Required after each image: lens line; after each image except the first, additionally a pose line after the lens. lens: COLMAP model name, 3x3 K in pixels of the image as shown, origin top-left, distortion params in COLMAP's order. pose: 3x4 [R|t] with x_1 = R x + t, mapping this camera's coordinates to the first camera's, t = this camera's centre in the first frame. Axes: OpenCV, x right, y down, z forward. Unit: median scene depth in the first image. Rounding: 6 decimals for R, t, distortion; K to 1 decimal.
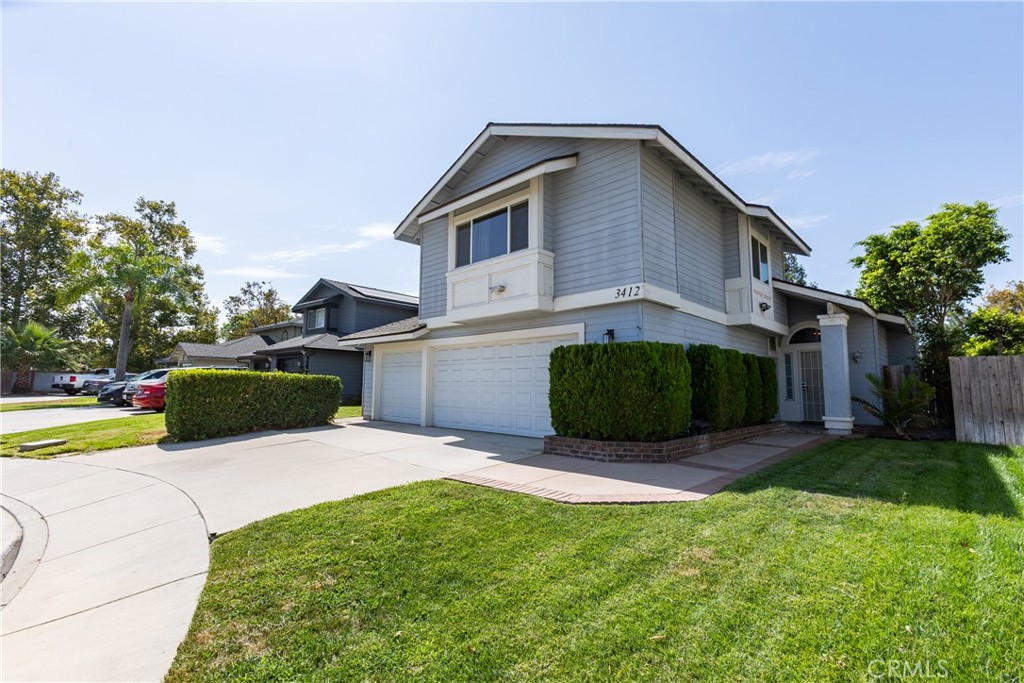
lens RADIAL K [[453.5, 0, 512.0], [0, 453.5, 341.5], [0, 0, 1]] dist [0.007958, 0.000631]
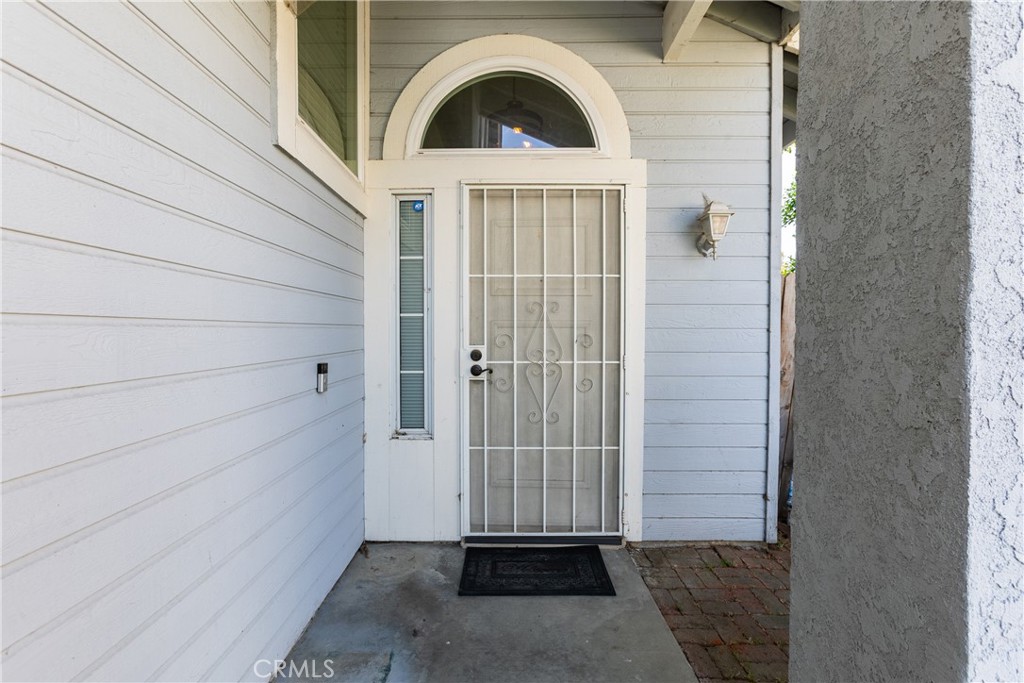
lens RADIAL K [[453.5, 0, 512.0], [0, 453.5, 341.5], [0, 0, 1]] dist [0.007958, 0.000631]
pose [[0.719509, -0.016877, 0.694279, 0.511731], [-0.061365, 0.994249, 0.087764, 0.068641], [-0.691767, -0.105751, 0.714335, 0.842498]]
